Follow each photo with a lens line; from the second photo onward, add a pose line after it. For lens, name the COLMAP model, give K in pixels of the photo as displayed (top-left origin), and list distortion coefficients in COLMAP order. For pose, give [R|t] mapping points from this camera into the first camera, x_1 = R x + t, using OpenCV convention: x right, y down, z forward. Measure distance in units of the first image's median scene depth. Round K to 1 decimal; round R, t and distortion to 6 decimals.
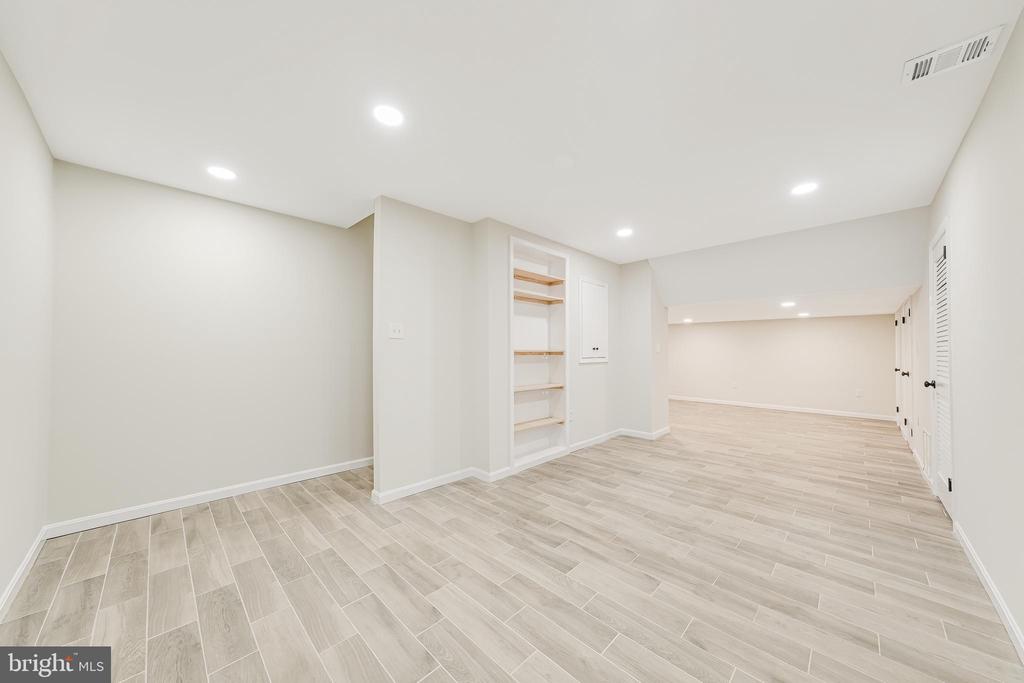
lens RADIAL K [[356.7, 0, 512.2], [0, 356.7, 345.5], [0, 0, 1]] dist [-0.002134, 0.000281]
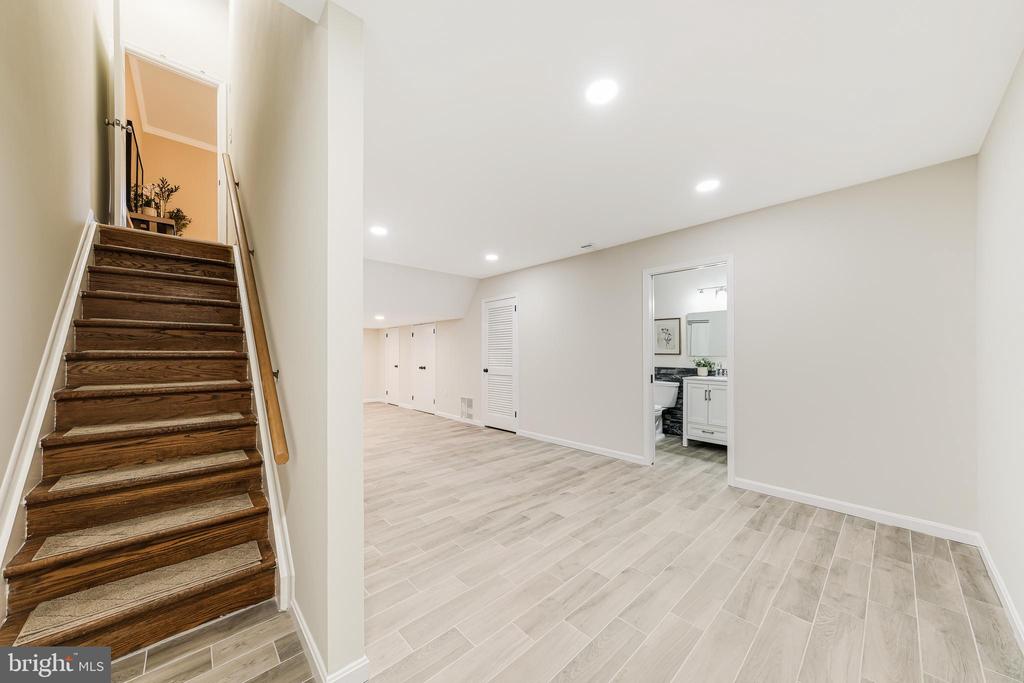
lens RADIAL K [[356.7, 0, 512.7], [0, 356.7, 350.4], [0, 0, 1]] dist [-0.002134, 0.000281]
pose [[0.039651, 0.008086, 0.999181, -1.058748], [-0.008062, 0.999937, -0.007772, 0.006143], [-0.999181, -0.007747, 0.039714, 0.982461]]
